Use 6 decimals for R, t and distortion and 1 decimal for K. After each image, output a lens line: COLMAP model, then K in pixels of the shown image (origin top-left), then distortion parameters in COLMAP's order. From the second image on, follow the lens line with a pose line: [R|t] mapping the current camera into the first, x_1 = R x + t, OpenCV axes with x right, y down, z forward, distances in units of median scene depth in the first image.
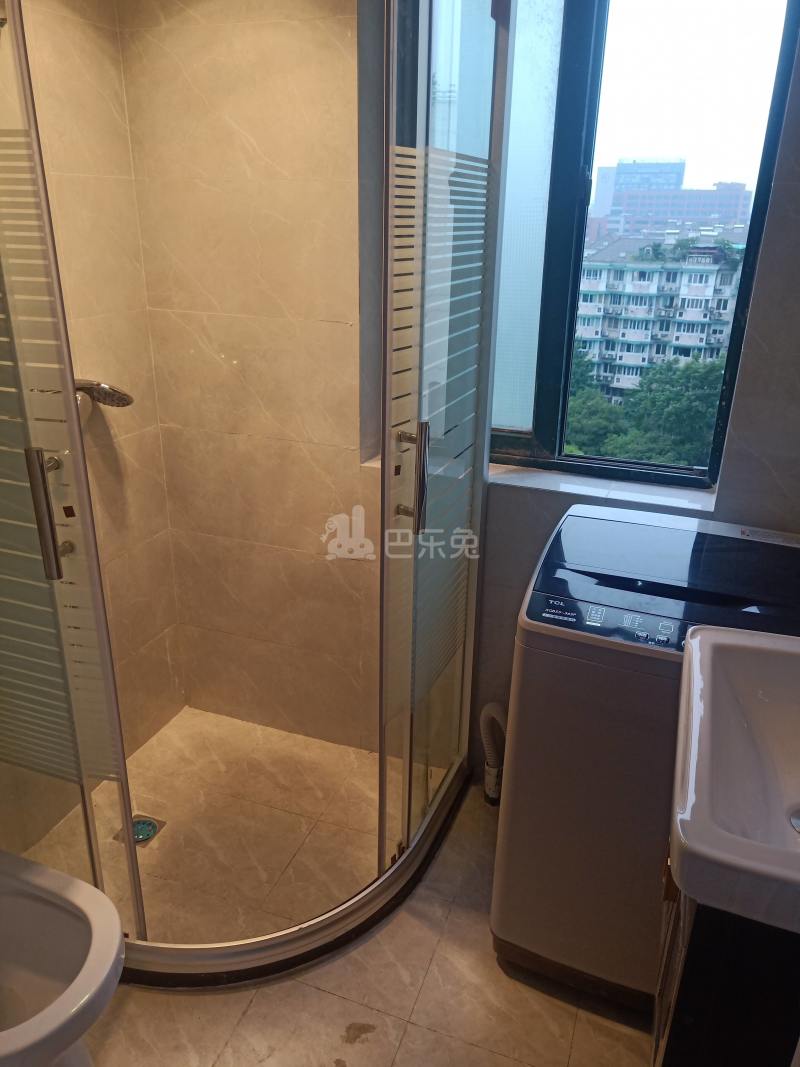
lens RADIAL K [[810.5, 0, 400.0], [0, 810.5, 533.5], [0, 0, 1]] dist [0.042684, 0.000558]
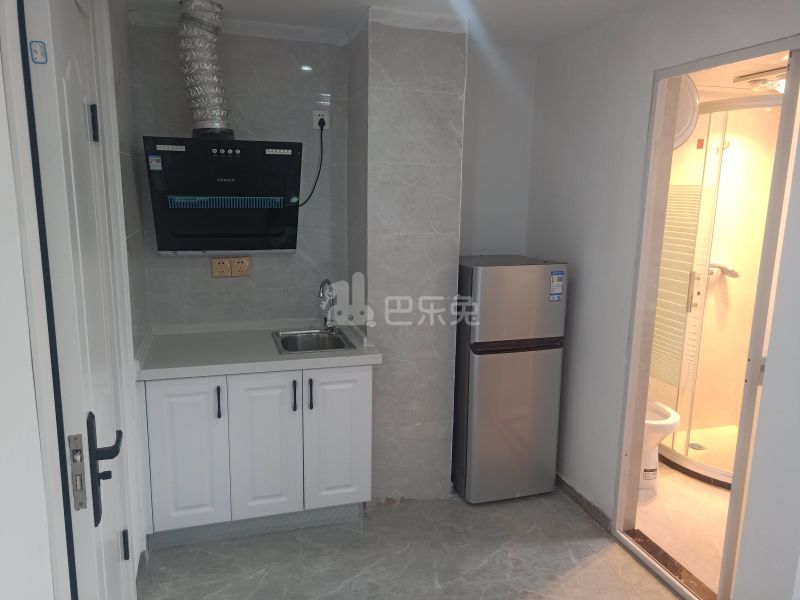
lens RADIAL K [[607.7, 0, 400.0], [0, 607.7, 300.0], [0, 0, 1]] dist [0.042684, 0.000558]
pose [[0.633001, 0.147475, -0.759974, 0.655395], [-0.295997, 0.953202, -0.061571, 0.477592], [0.715329, 0.263925, 0.647031, -1.321280]]
